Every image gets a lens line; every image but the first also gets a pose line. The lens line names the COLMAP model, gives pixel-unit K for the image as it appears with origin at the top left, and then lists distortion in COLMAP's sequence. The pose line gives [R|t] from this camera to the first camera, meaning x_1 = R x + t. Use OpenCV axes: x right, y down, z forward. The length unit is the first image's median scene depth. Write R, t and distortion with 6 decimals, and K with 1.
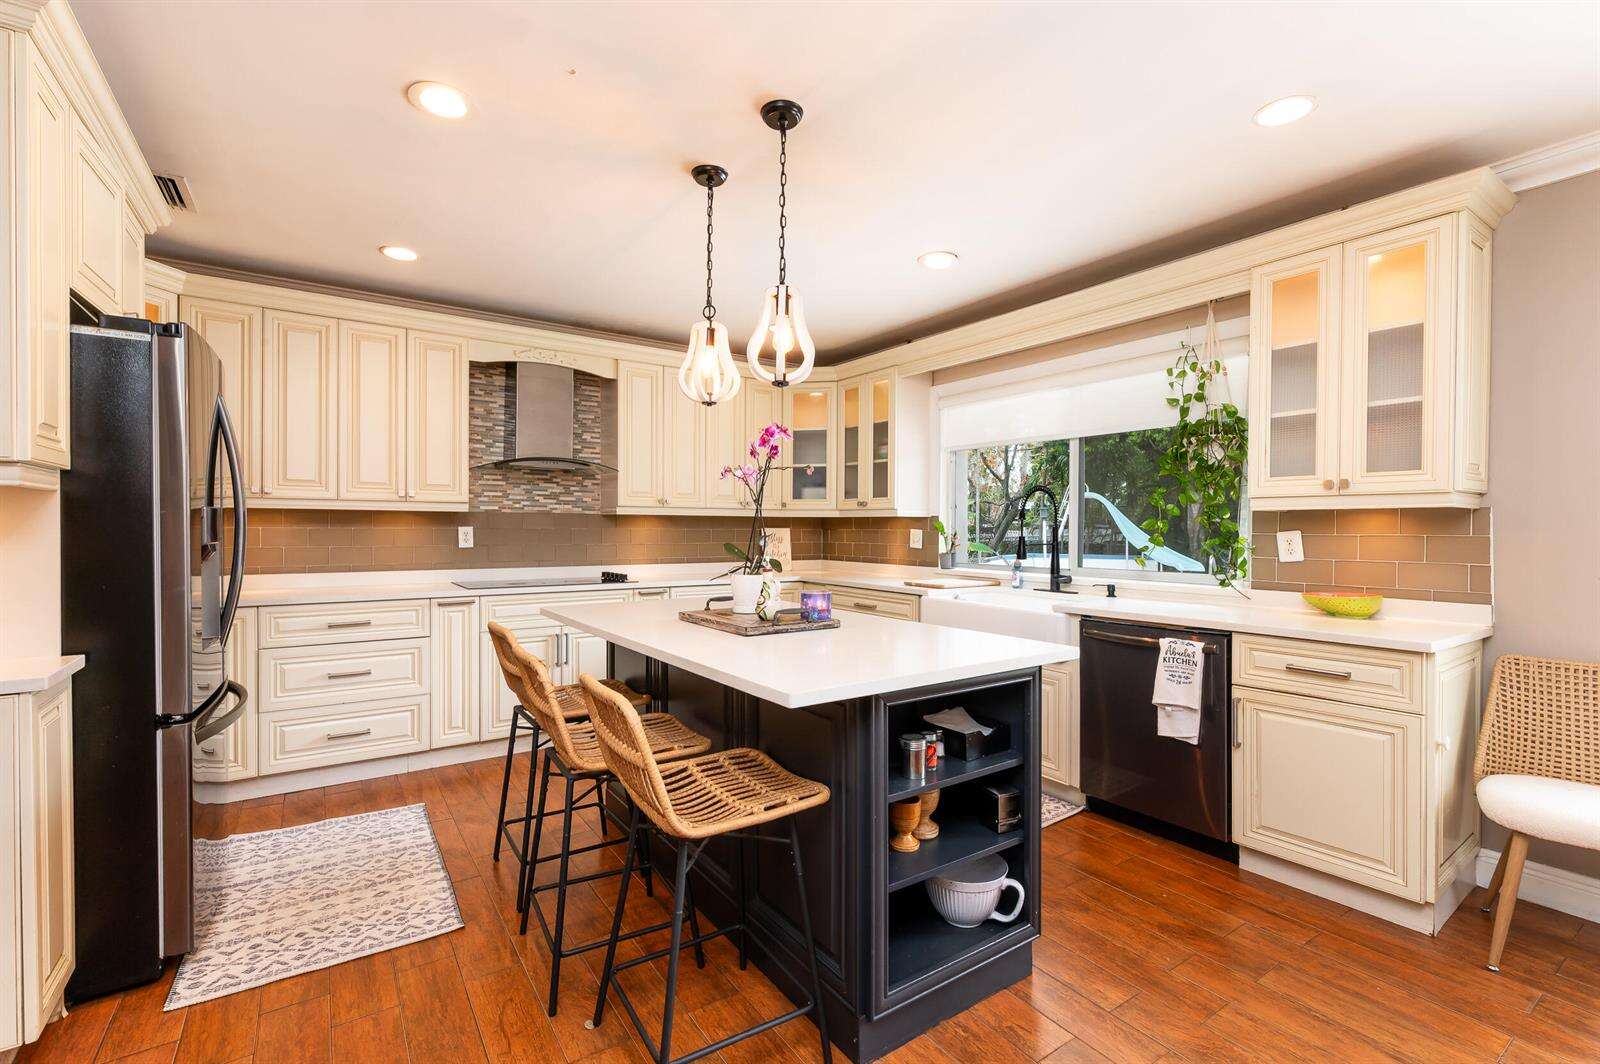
lens RADIAL K [[691.5, 0, 799.3], [0, 691.5, 529.6], [0, 0, 1]] dist [-0.024104, -0.000552]
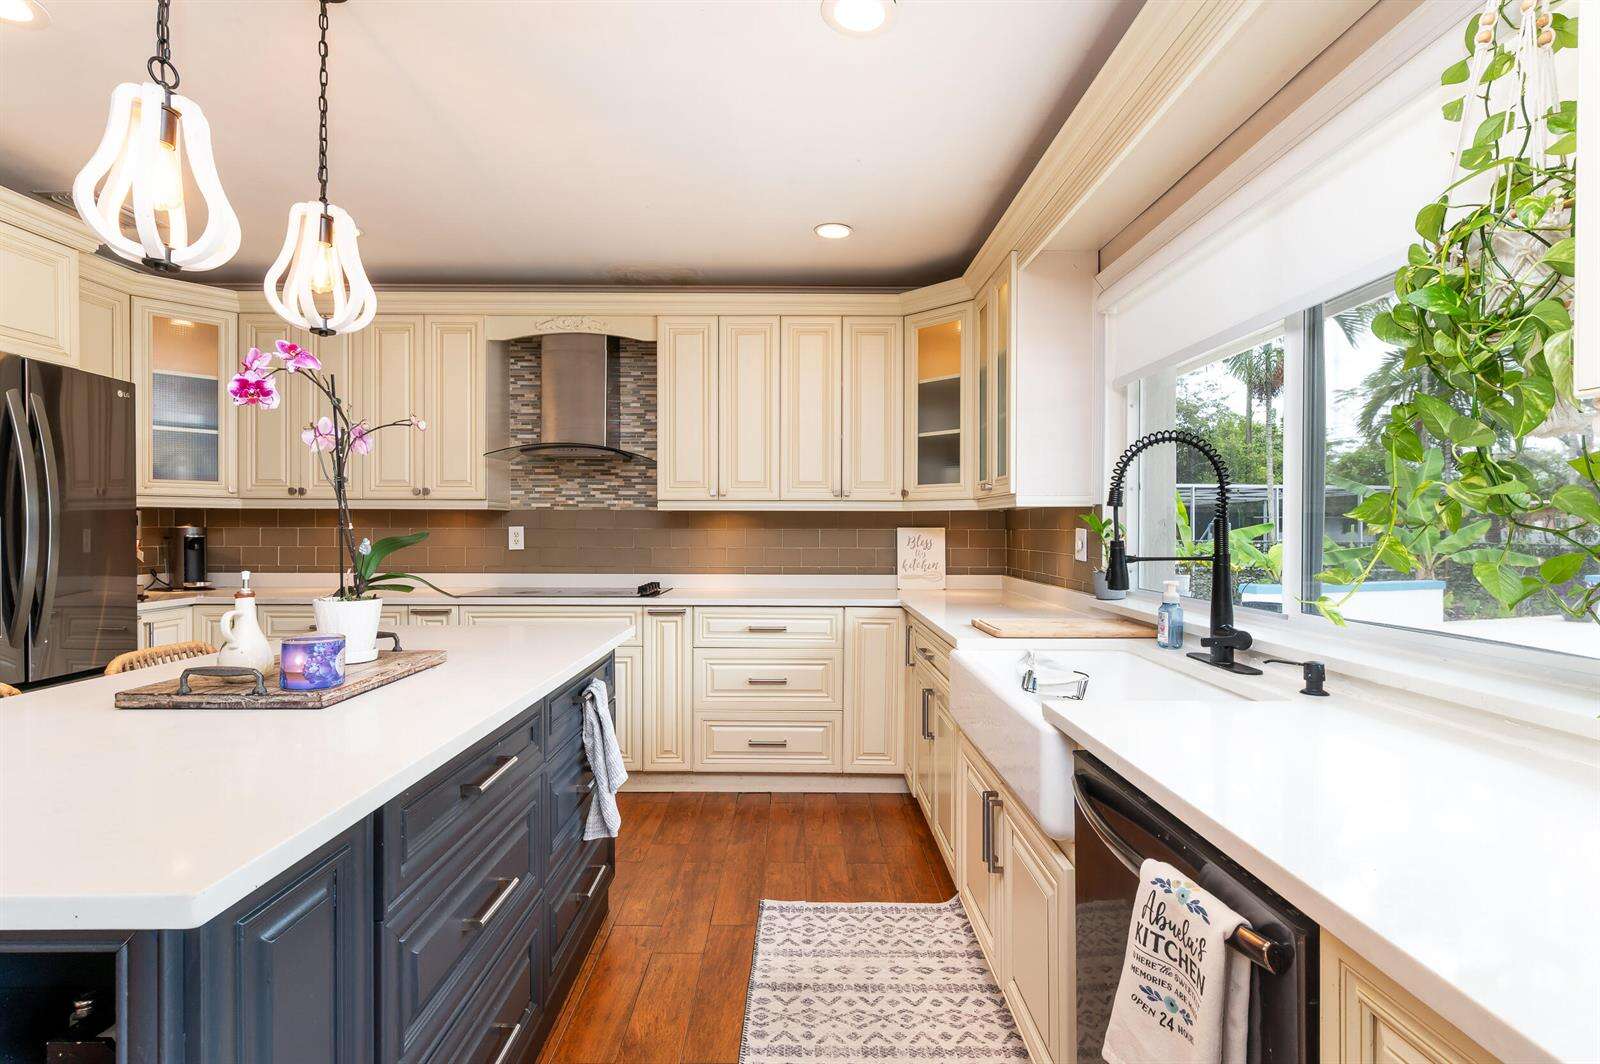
lens RADIAL K [[753.6, 0, 799.3], [0, 753.6, 528.1], [0, 0, 1]] dist [-0.002646, -0.000630]
pose [[0.826088, -0.002697, -0.563535, 0.368383], [-0.002011, 0.999968, -0.007734, 0.004788], [0.563538, 0.007523, 0.826056, 0.381591]]
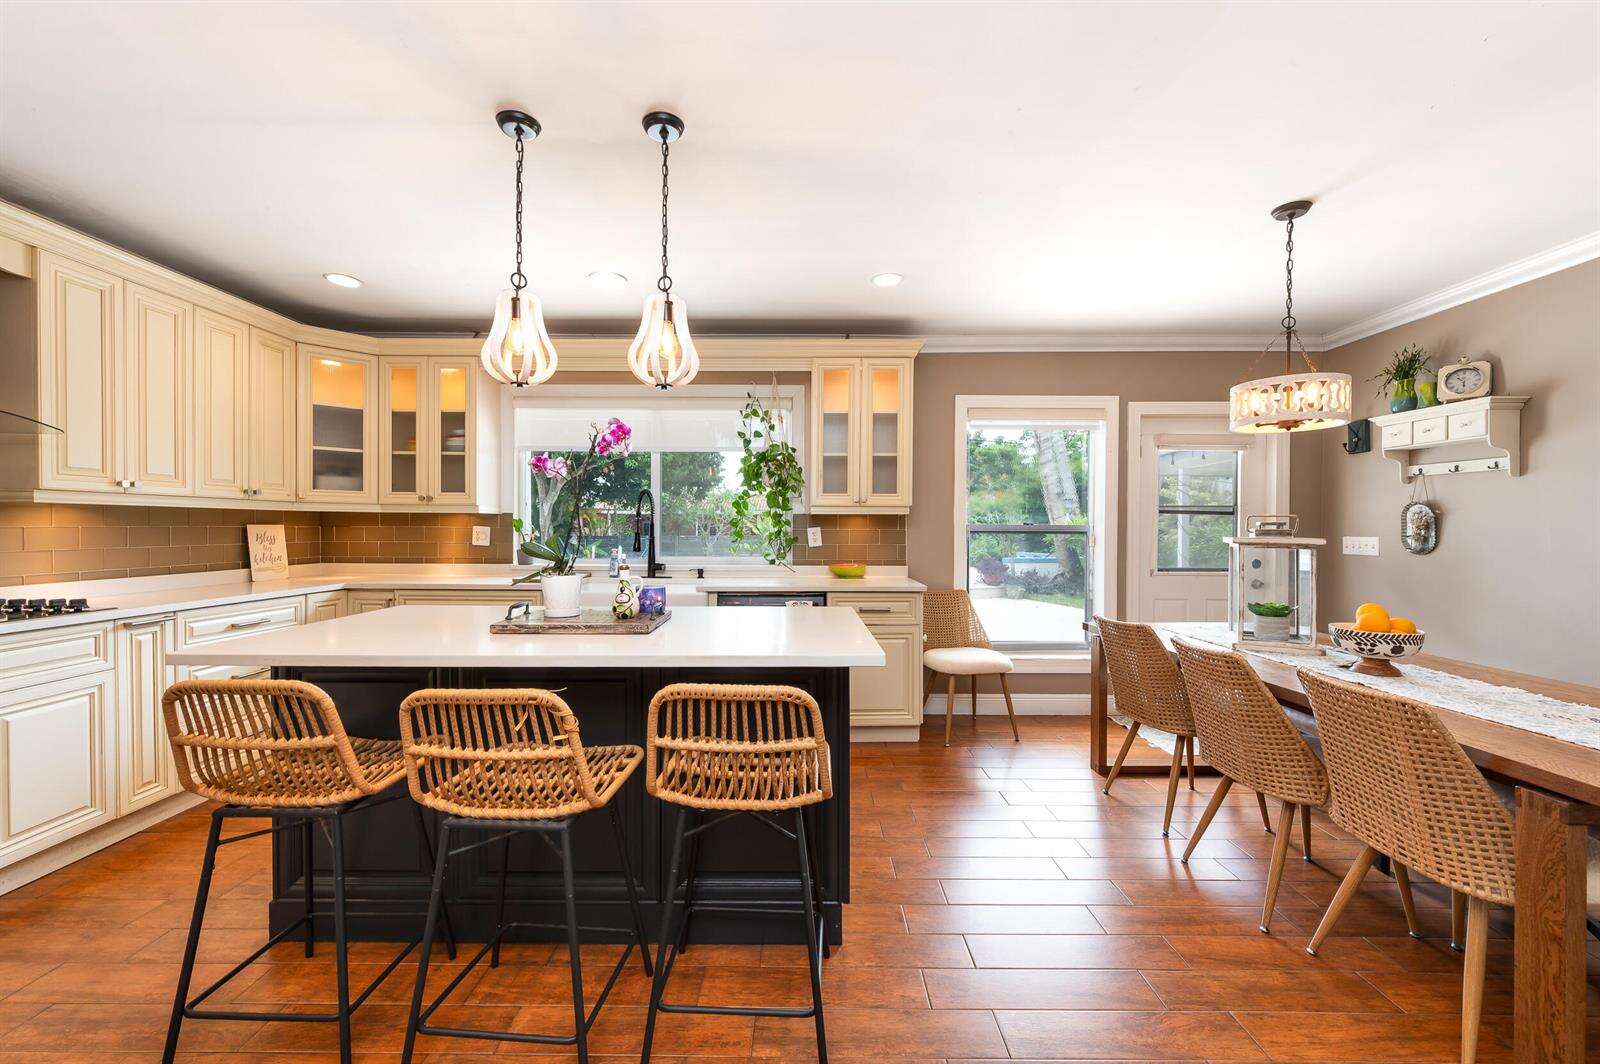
lens RADIAL K [[615.2, 0, 803.2], [0, 615.2, 533.8], [0, 0, 1]] dist [-0.008780, 0.000902]
pose [[0.565473, -0.011816, 0.824682, -0.322422], [0.000953, 0.999906, 0.013674, -0.001530], [-0.824766, -0.006947, 0.565431, 0.144687]]
